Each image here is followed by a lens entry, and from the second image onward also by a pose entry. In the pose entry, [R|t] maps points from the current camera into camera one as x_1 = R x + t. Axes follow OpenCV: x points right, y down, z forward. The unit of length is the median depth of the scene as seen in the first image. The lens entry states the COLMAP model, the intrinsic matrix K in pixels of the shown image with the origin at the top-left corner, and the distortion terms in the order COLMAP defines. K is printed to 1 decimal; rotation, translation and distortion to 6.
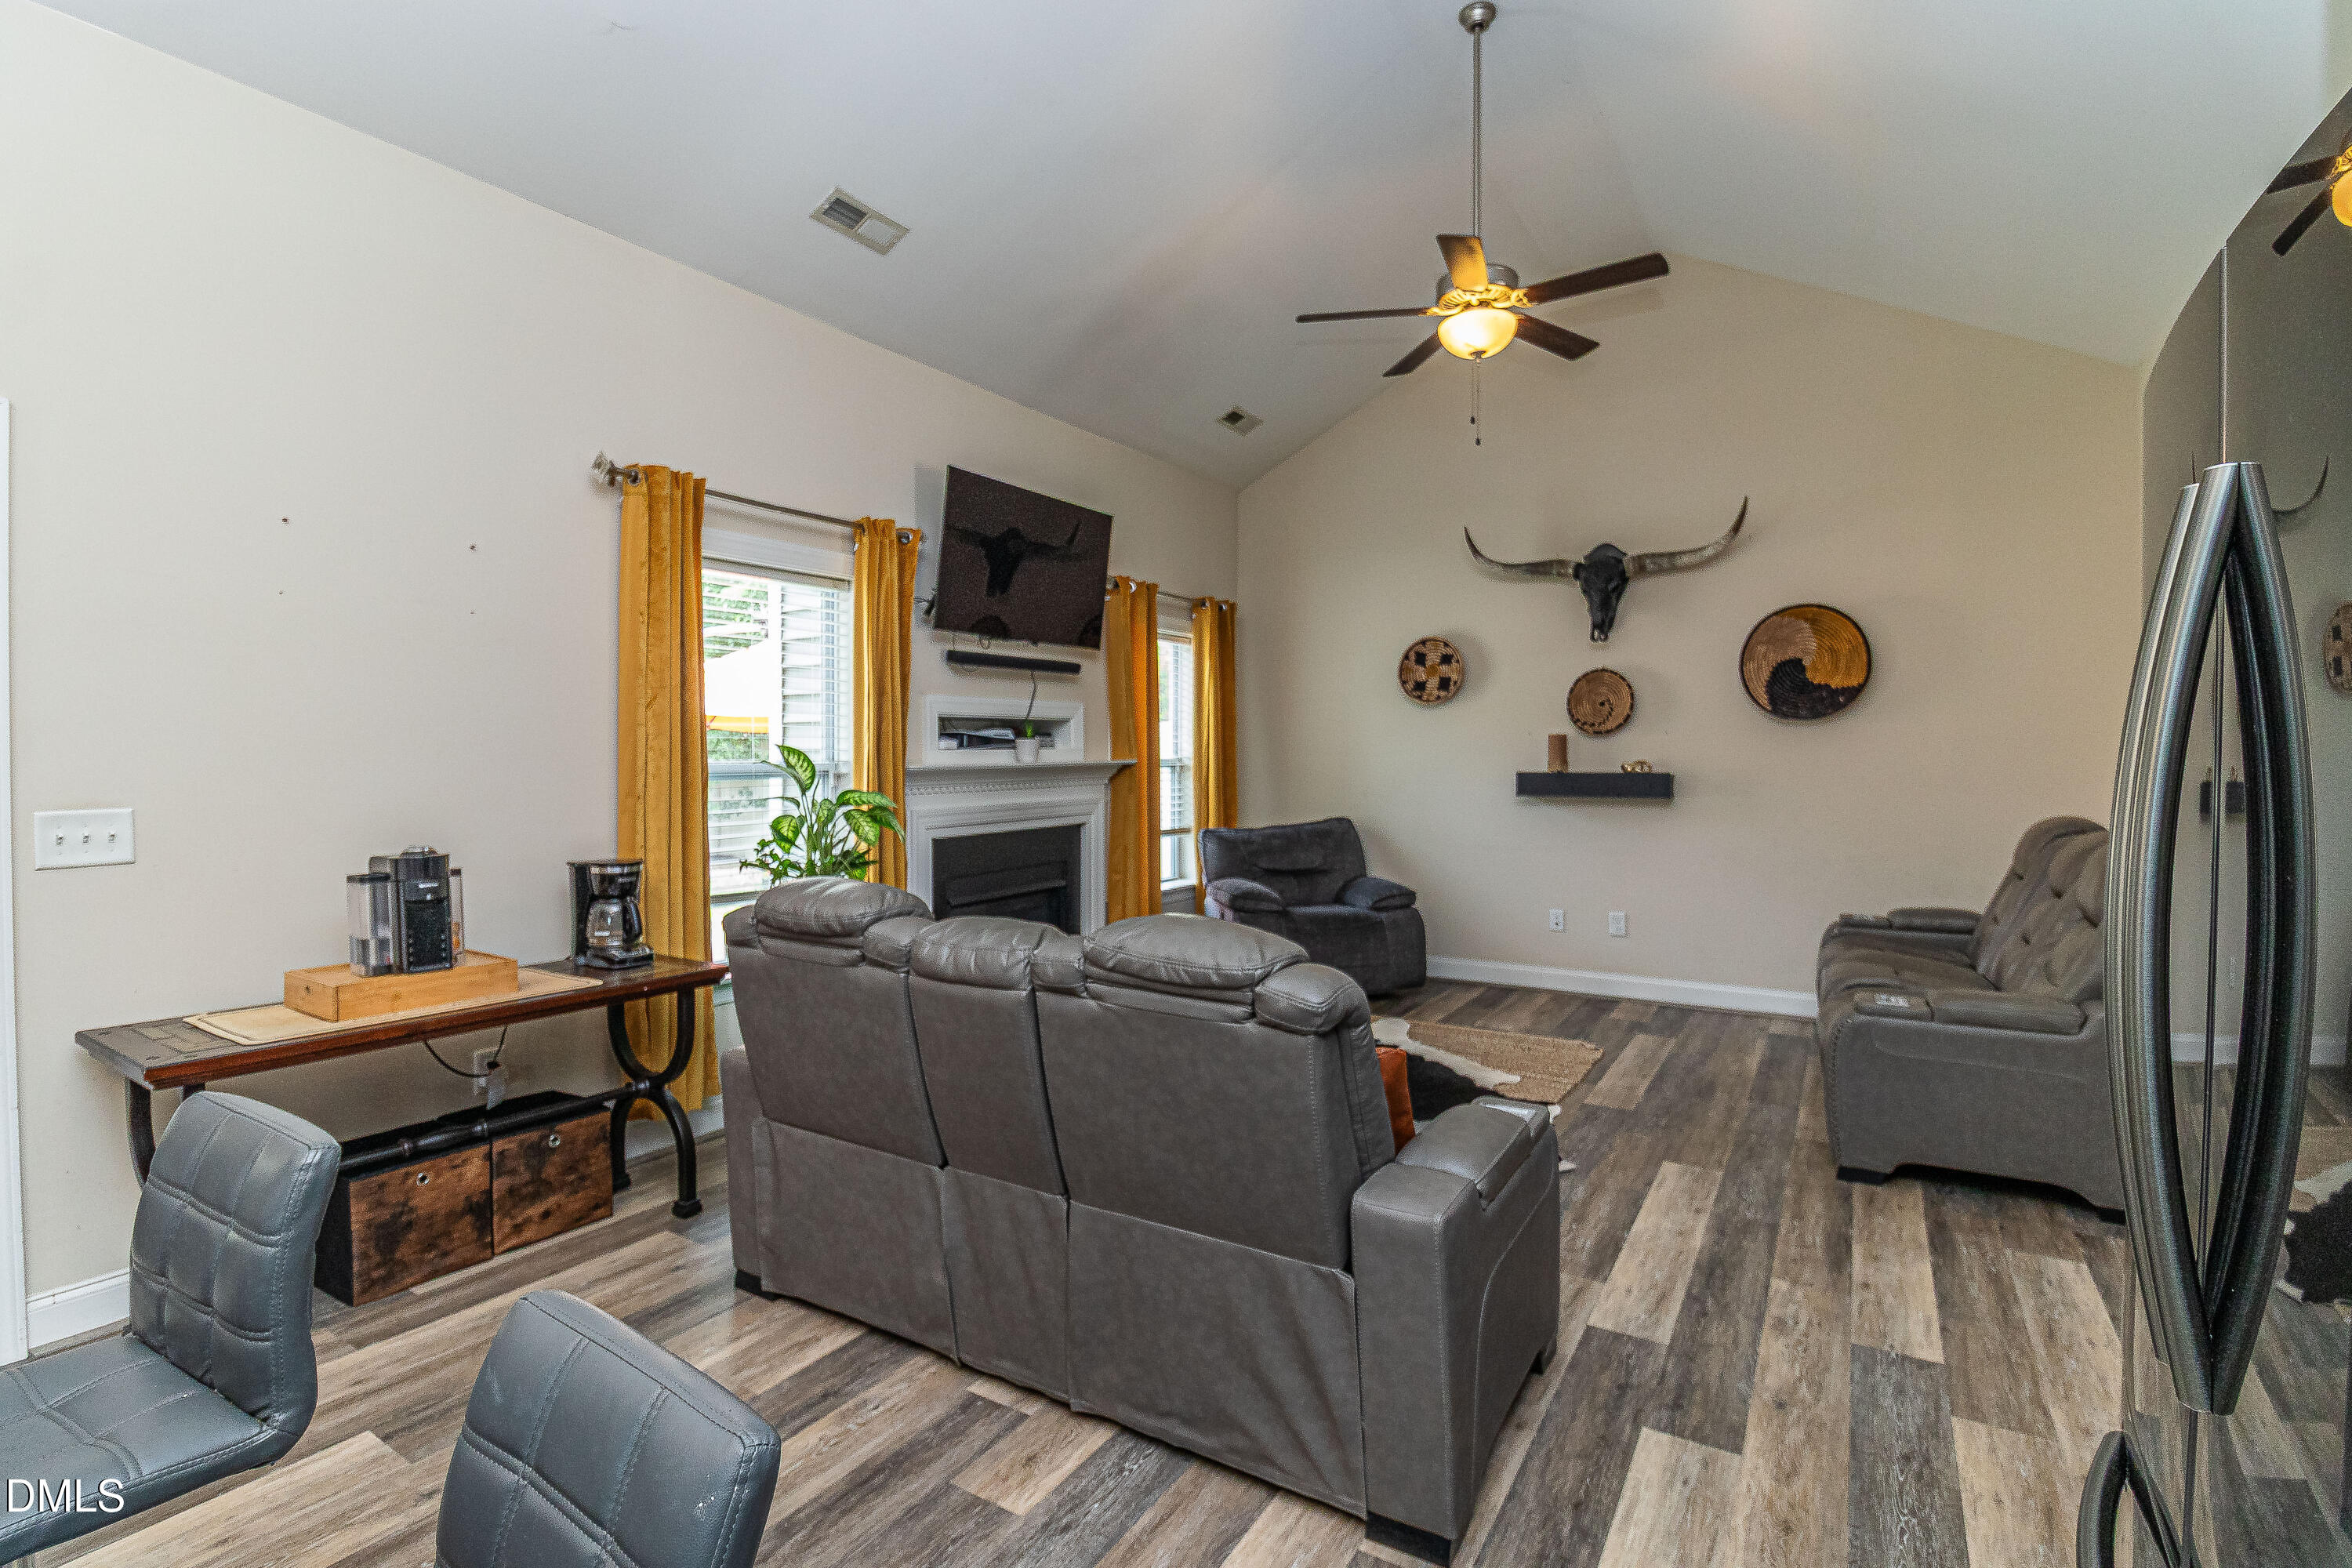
lens RADIAL K [[1114.5, 0, 1176.0], [0, 1114.5, 784.0], [0, 0, 1]] dist [-0.023473, 0.000419]
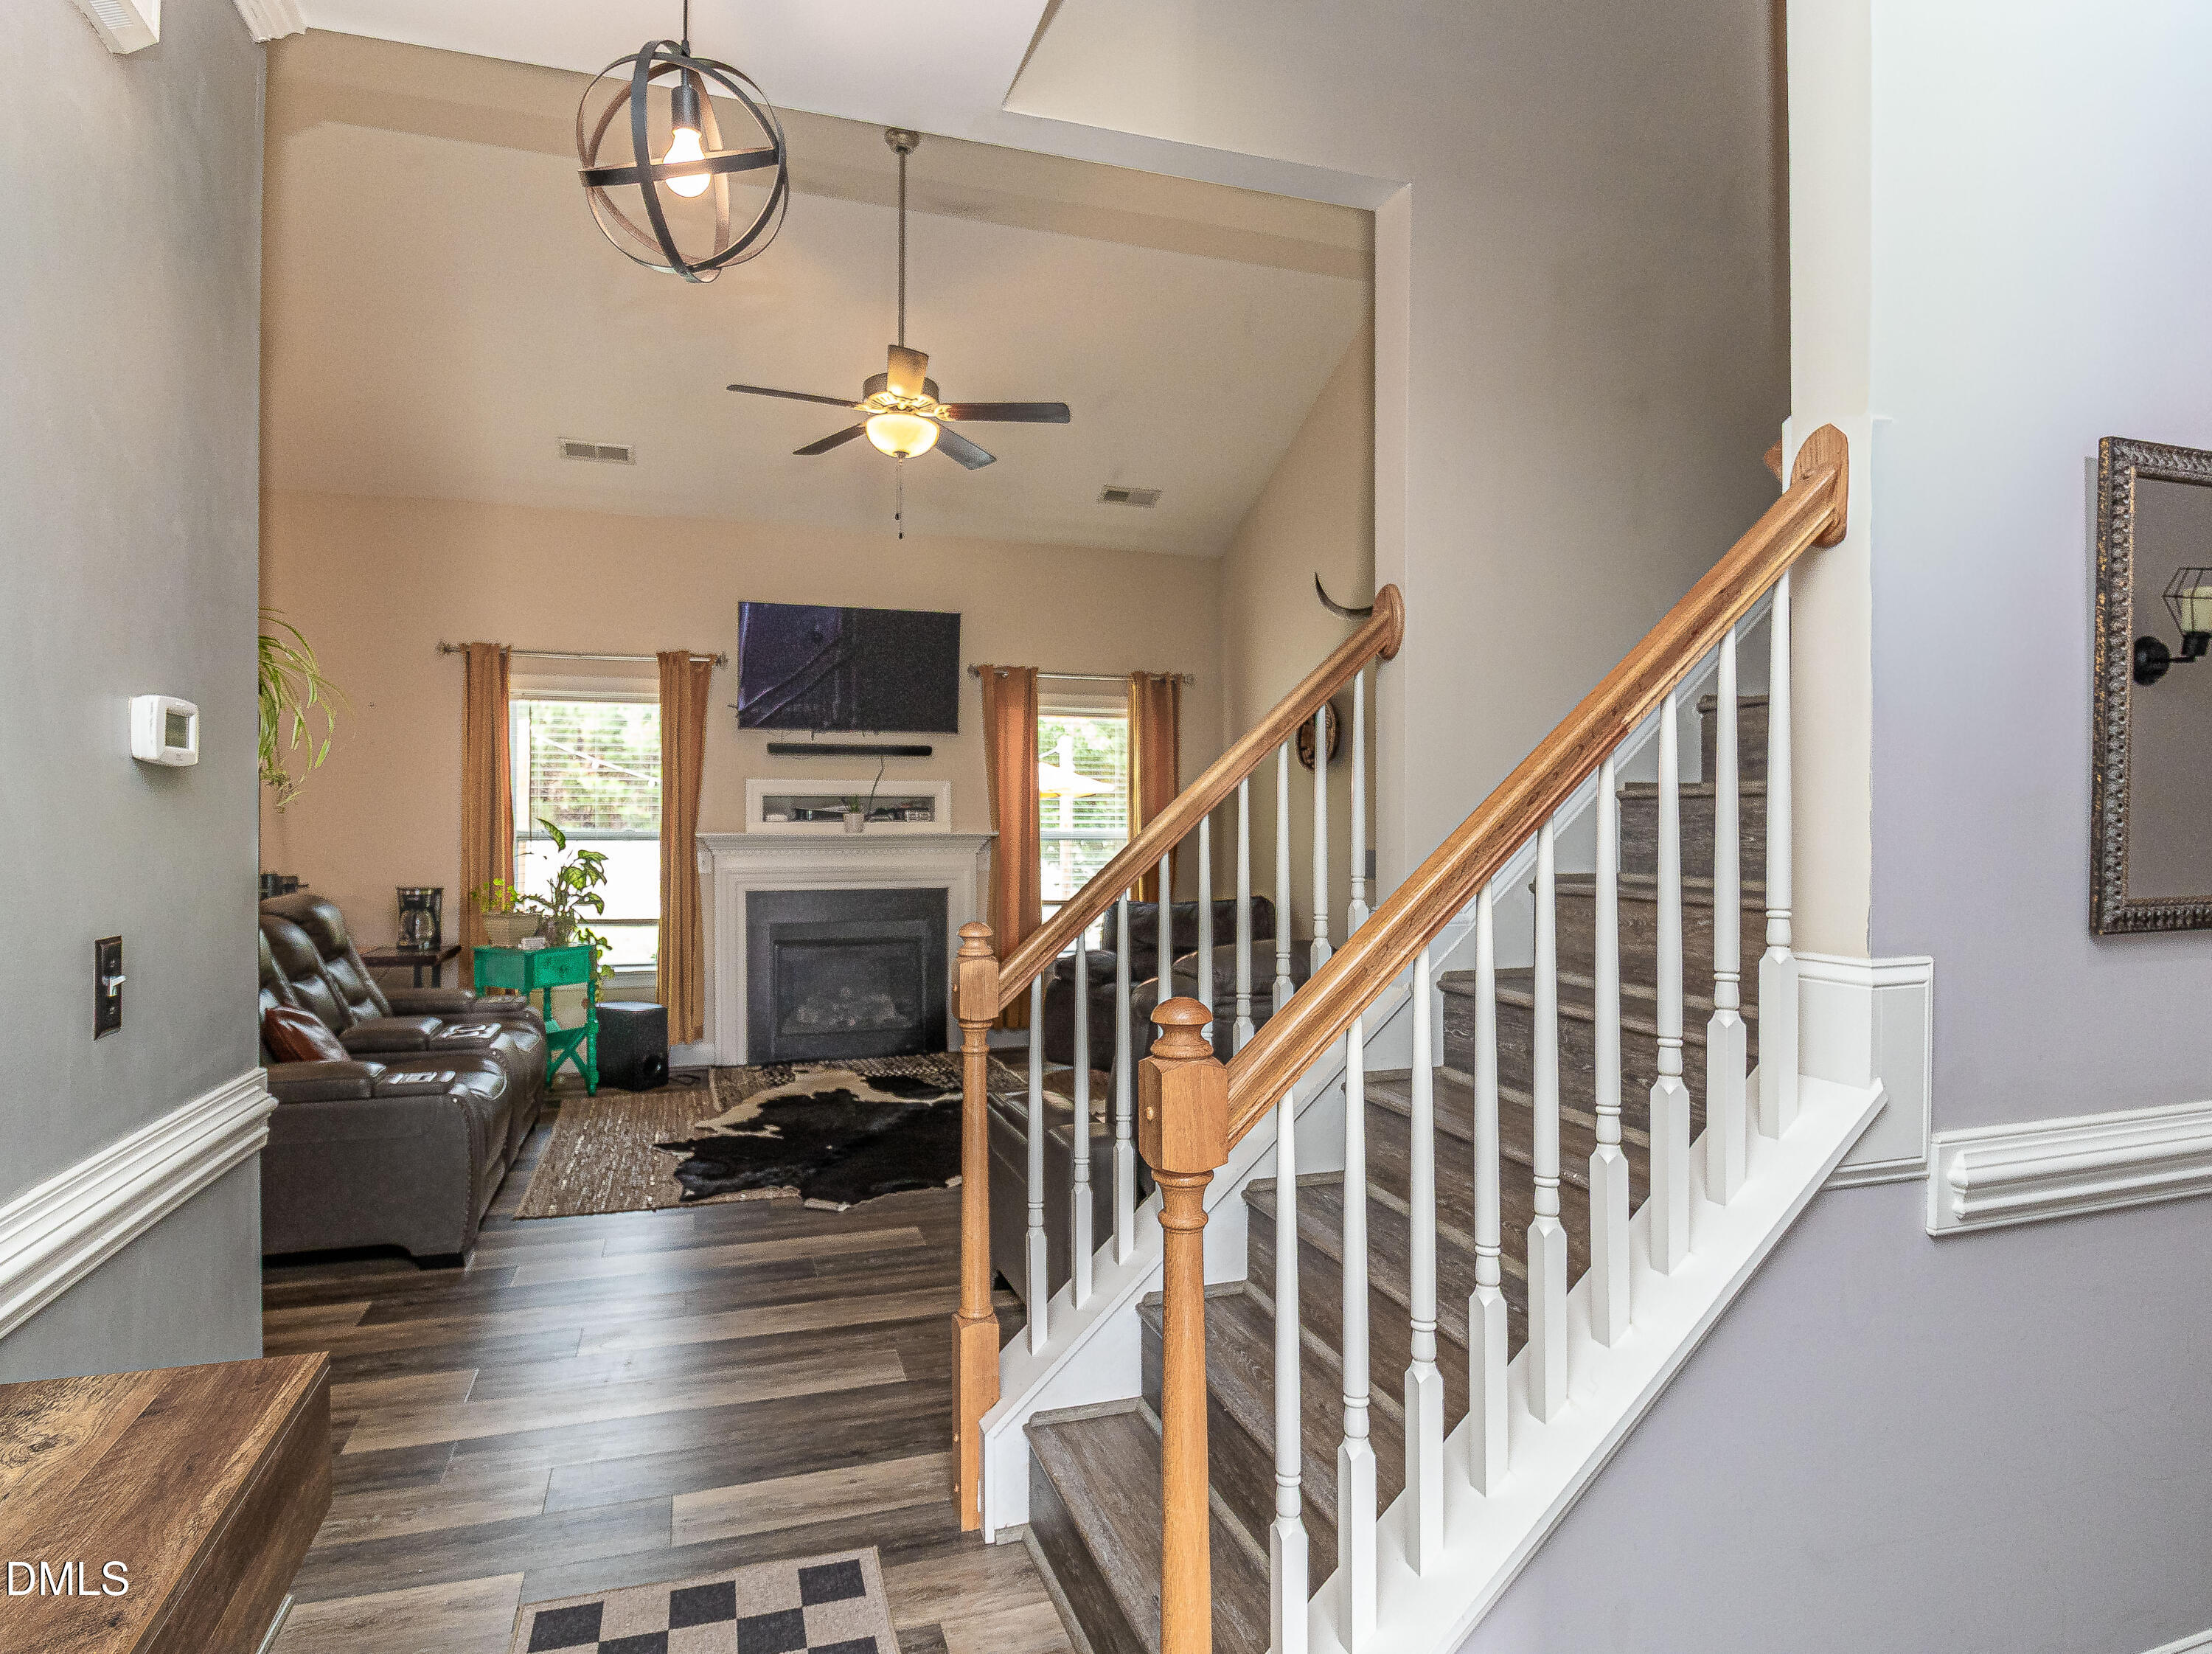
lens RADIAL K [[1234.8, 0, 1106.0], [0, 1234.8, 827.0], [0, 0, 1]] dist [-0.002045, -0.000119]
pose [[0.752540, 0.002655, -0.658542, 0.986501], [-0.022950, 0.999490, -0.022197, -0.002098], [0.658147, 0.031818, 0.752217, 0.191737]]
